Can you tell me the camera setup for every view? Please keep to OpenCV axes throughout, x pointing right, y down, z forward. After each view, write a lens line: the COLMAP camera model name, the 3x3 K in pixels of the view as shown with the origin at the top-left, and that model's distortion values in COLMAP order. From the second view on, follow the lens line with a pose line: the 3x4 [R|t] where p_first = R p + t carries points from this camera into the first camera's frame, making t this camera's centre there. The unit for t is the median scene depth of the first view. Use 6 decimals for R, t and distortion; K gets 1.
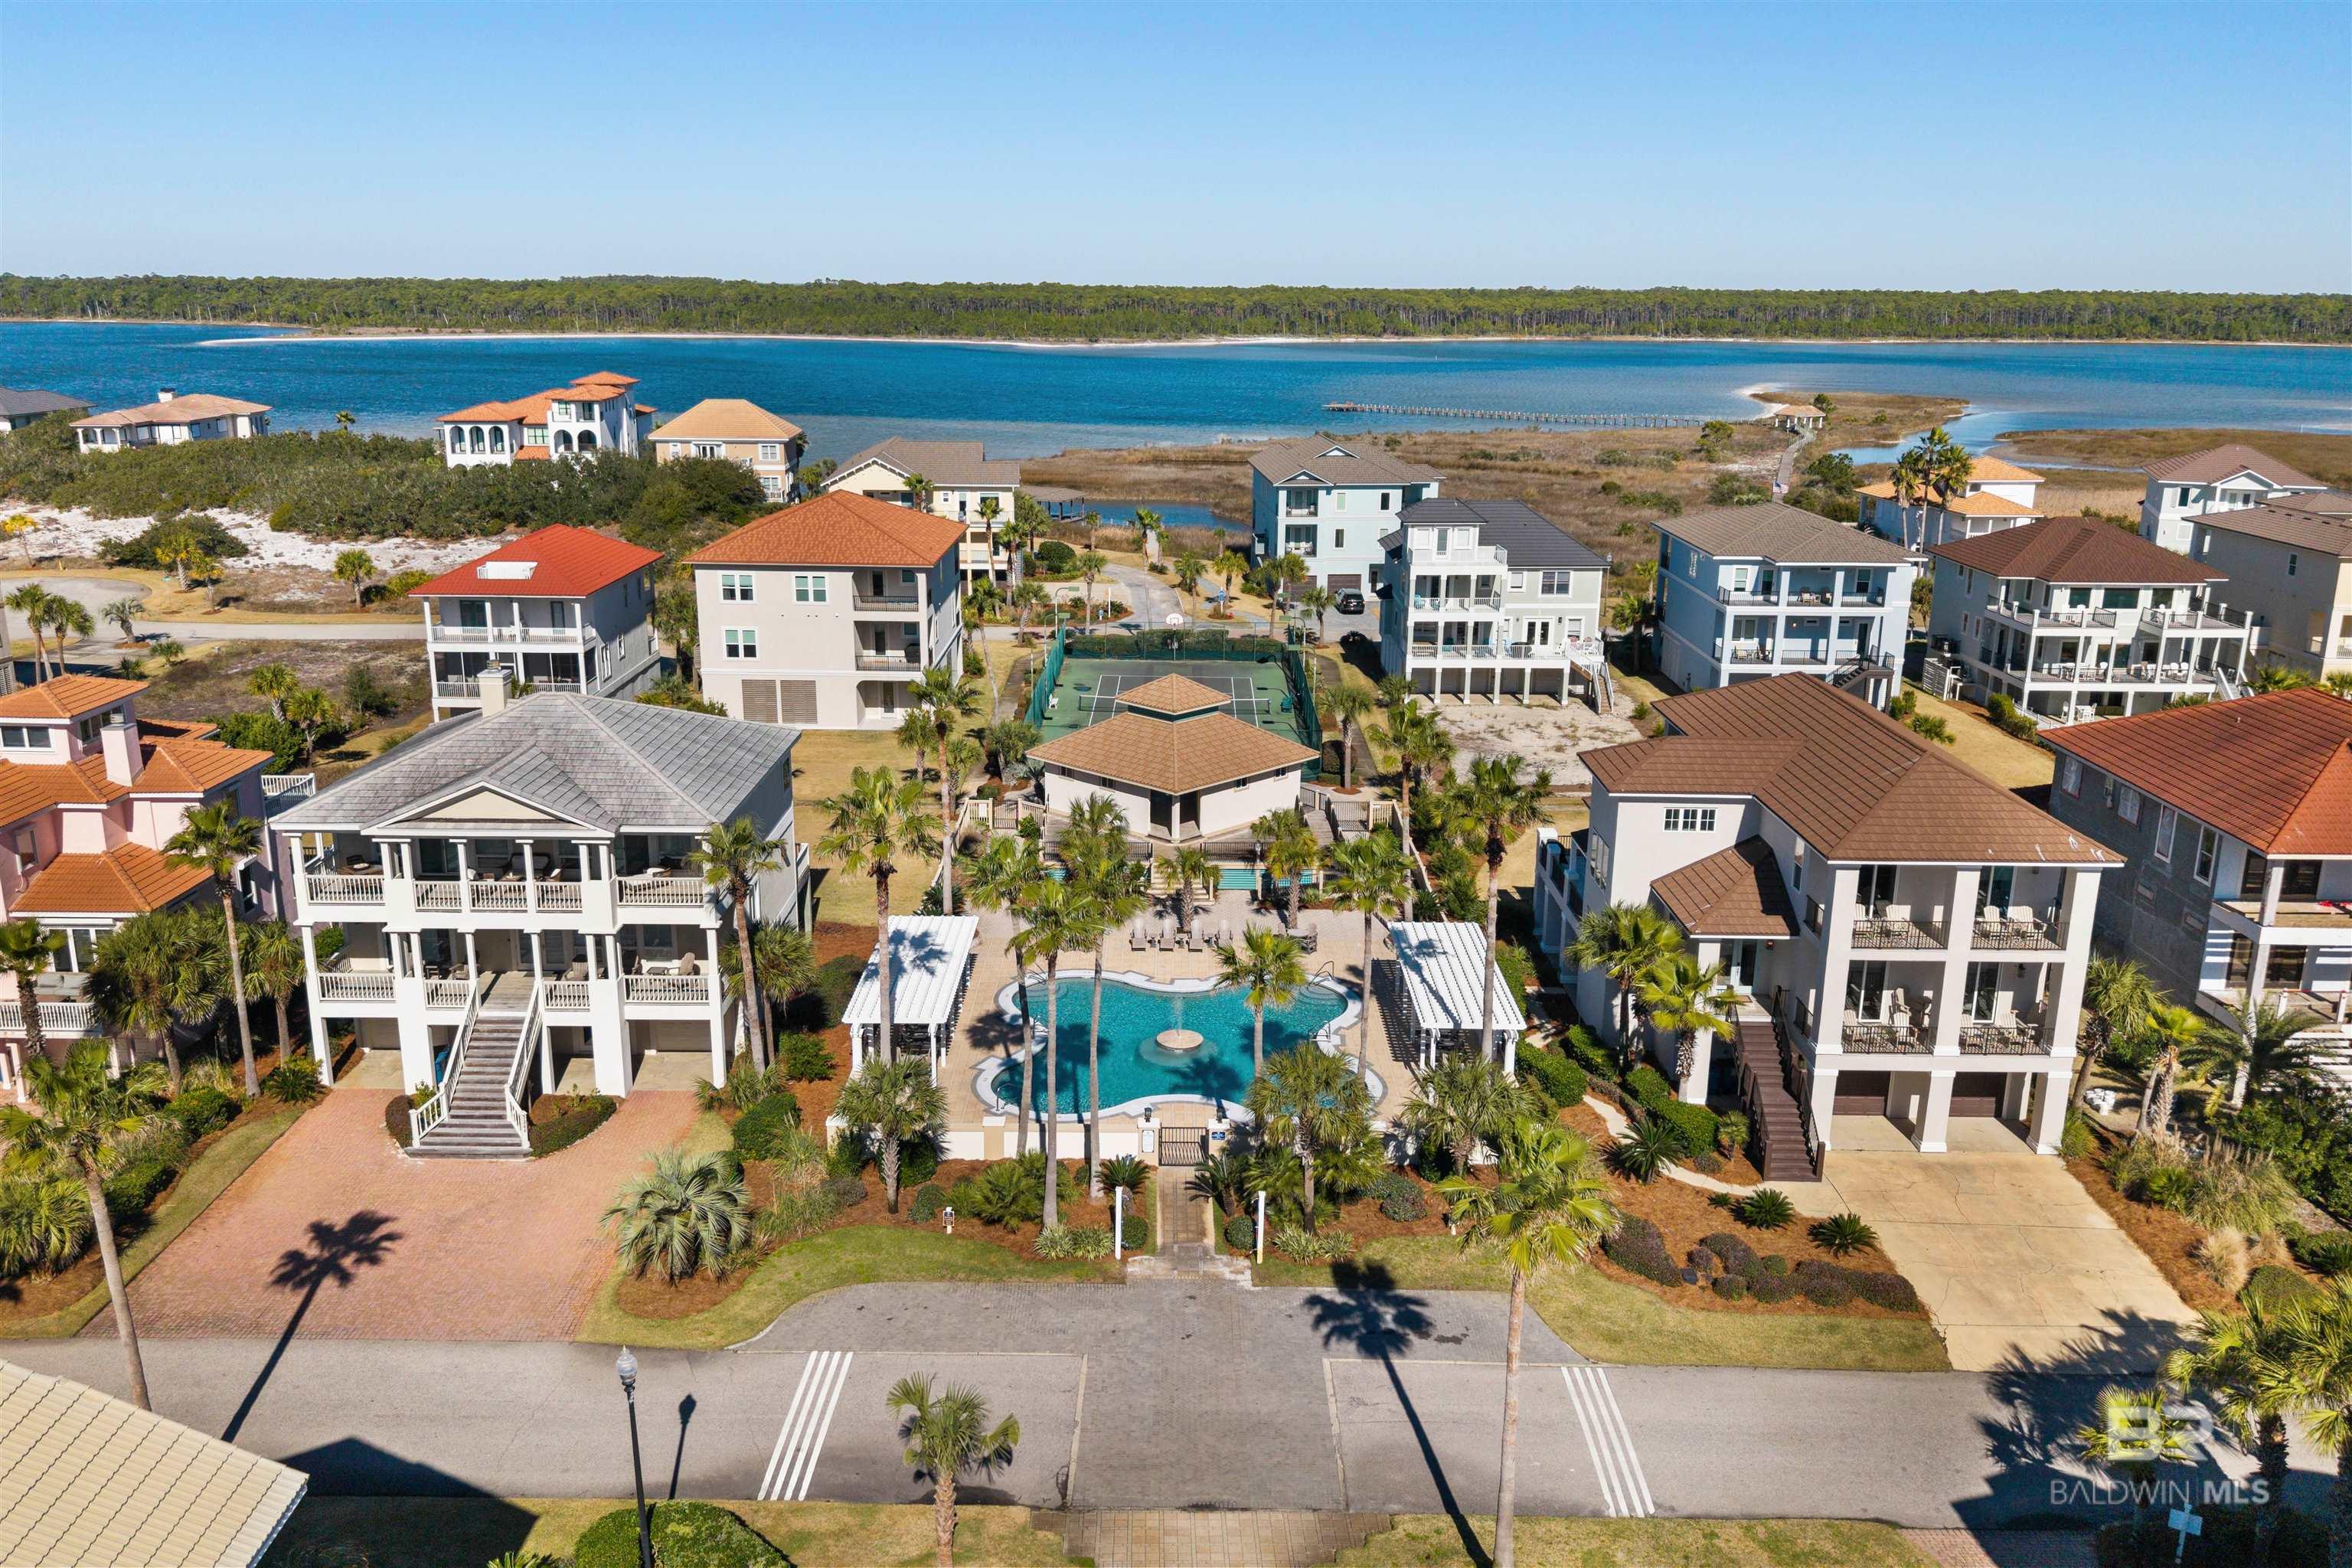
lens RADIAL K [[1881.6, 0, 1176.0], [0, 1881.6, 784.0], [0, 0, 1]] dist [0.050889, -0.184541]
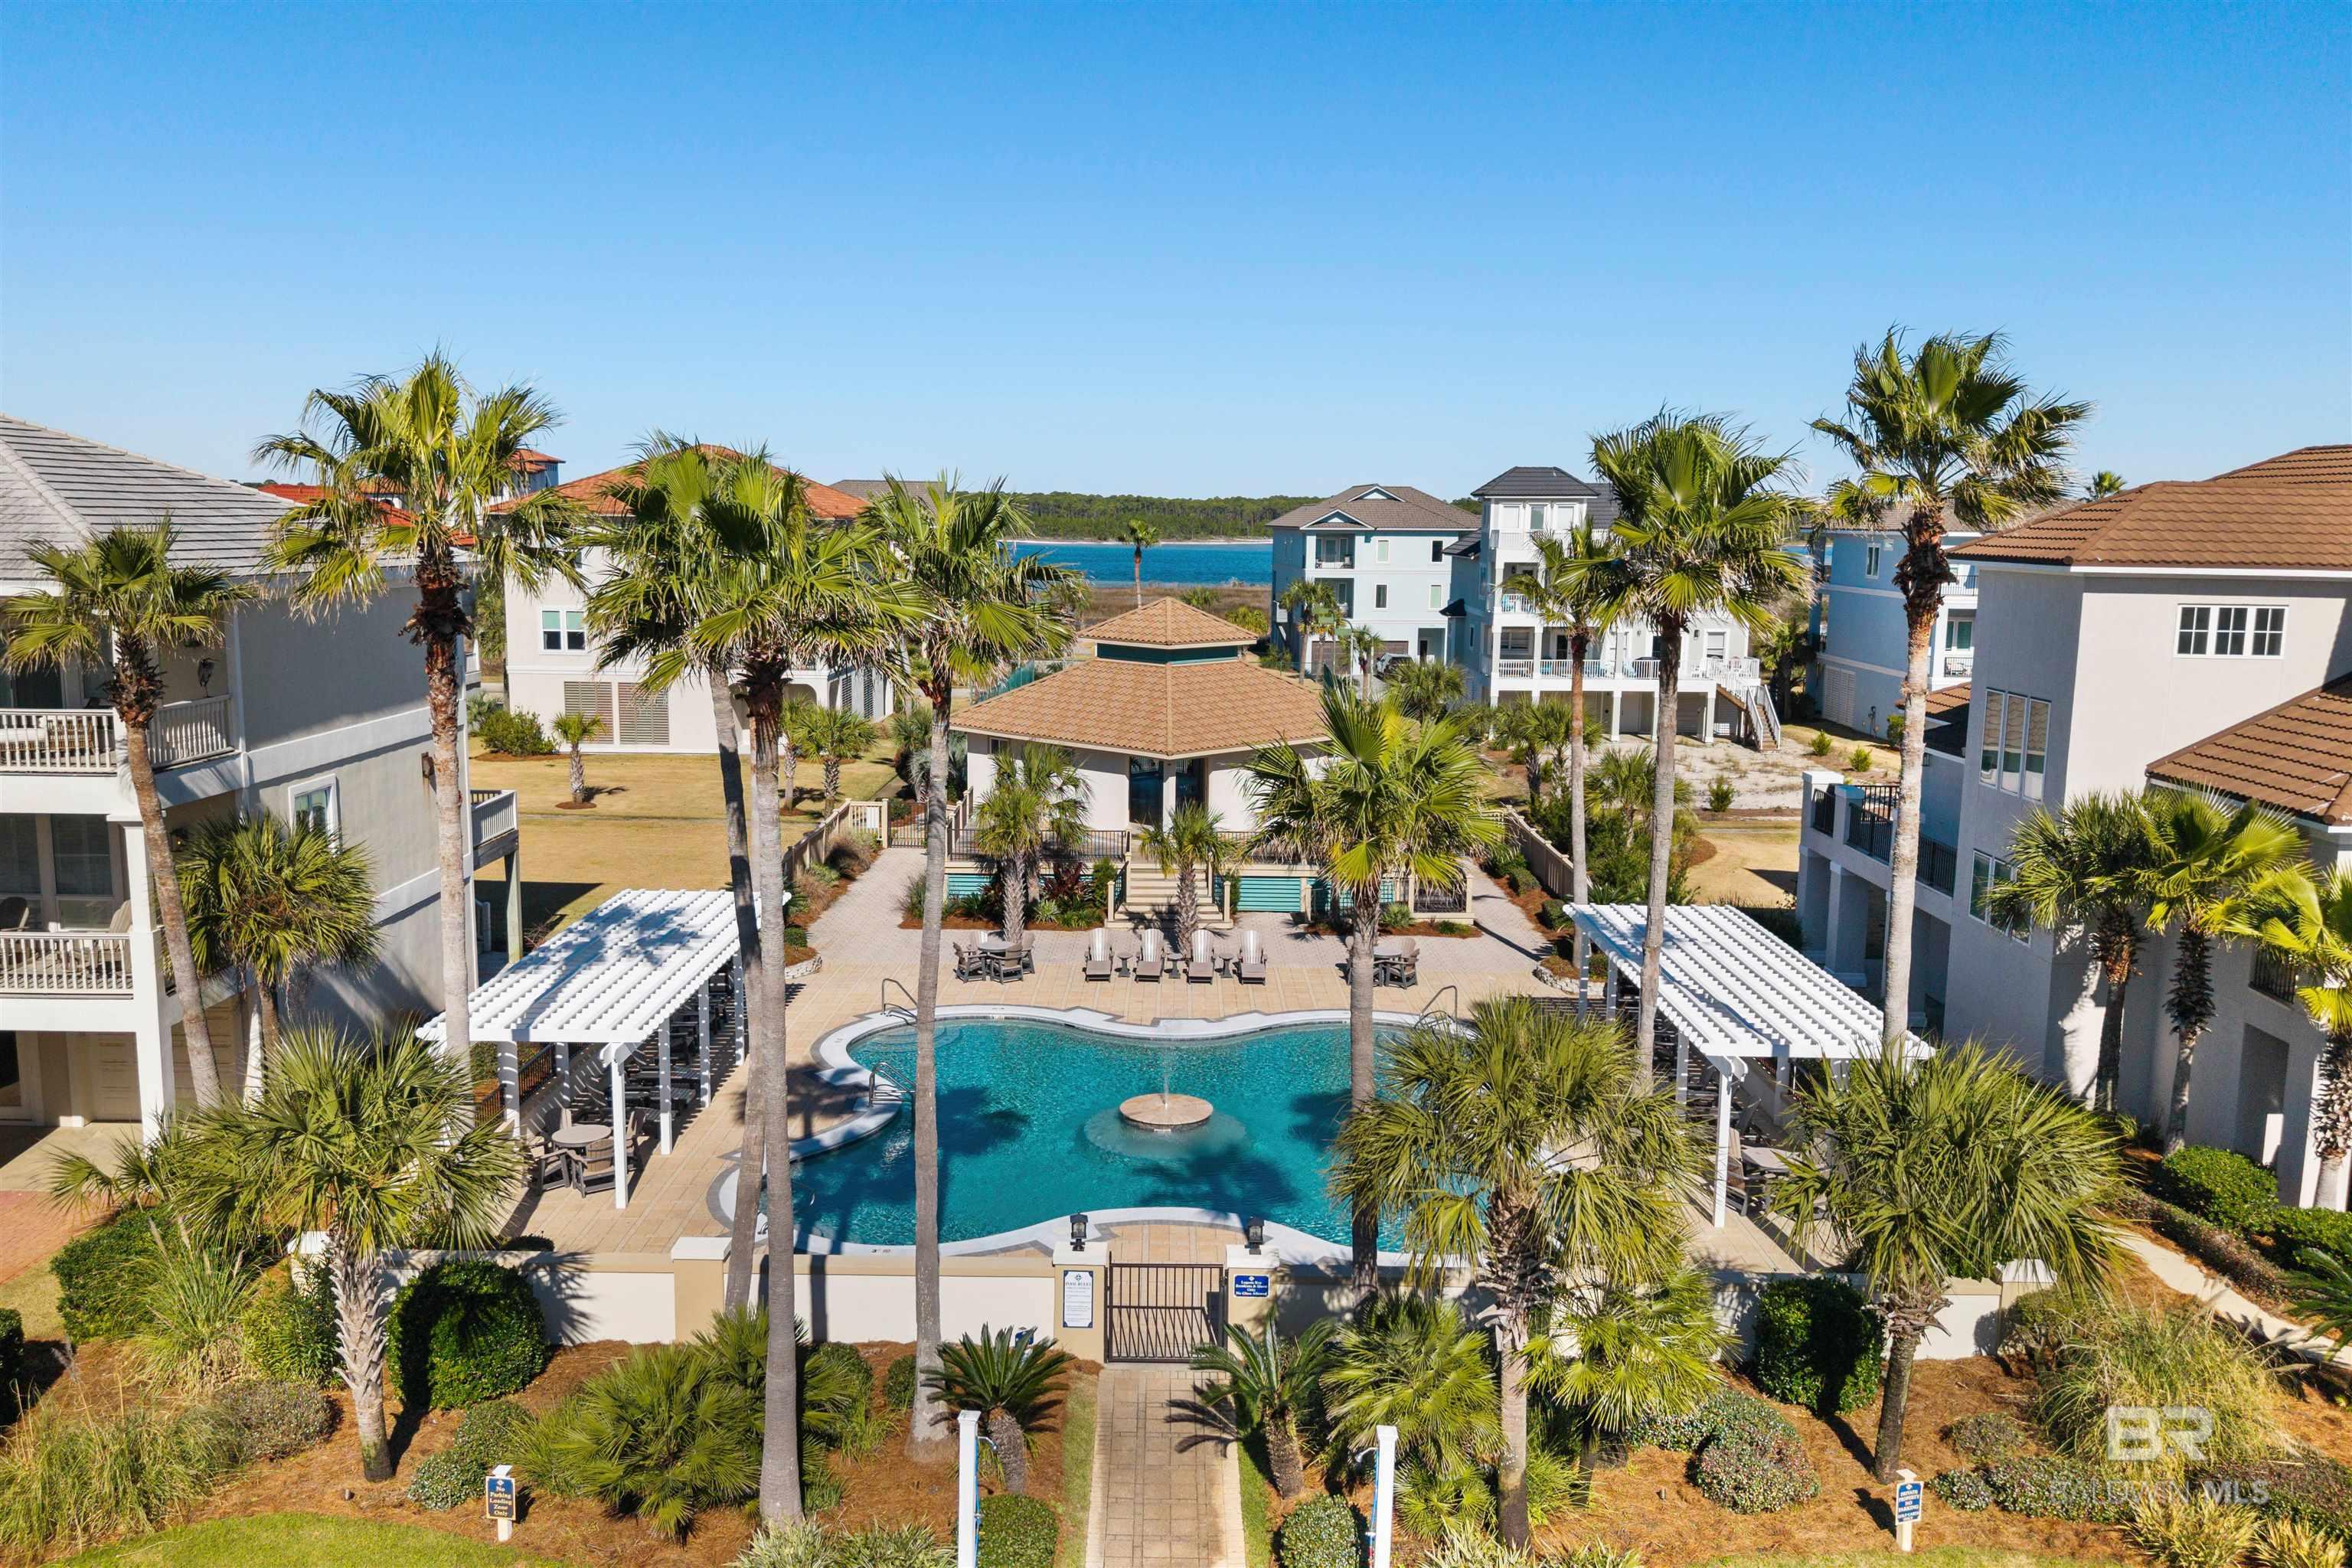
lens RADIAL K [[1899.9, 0, 1176.0], [0, 1899.9, 784.0], [0, 0, 1]] dist [0.004453, 0.000169]
pose [[0.999982, 0.003534, -0.004796, 0.007123], [-0.004056, 0.993506, -0.113707, 0.113517], [0.004363, 0.113724, 0.993503, 0.523621]]
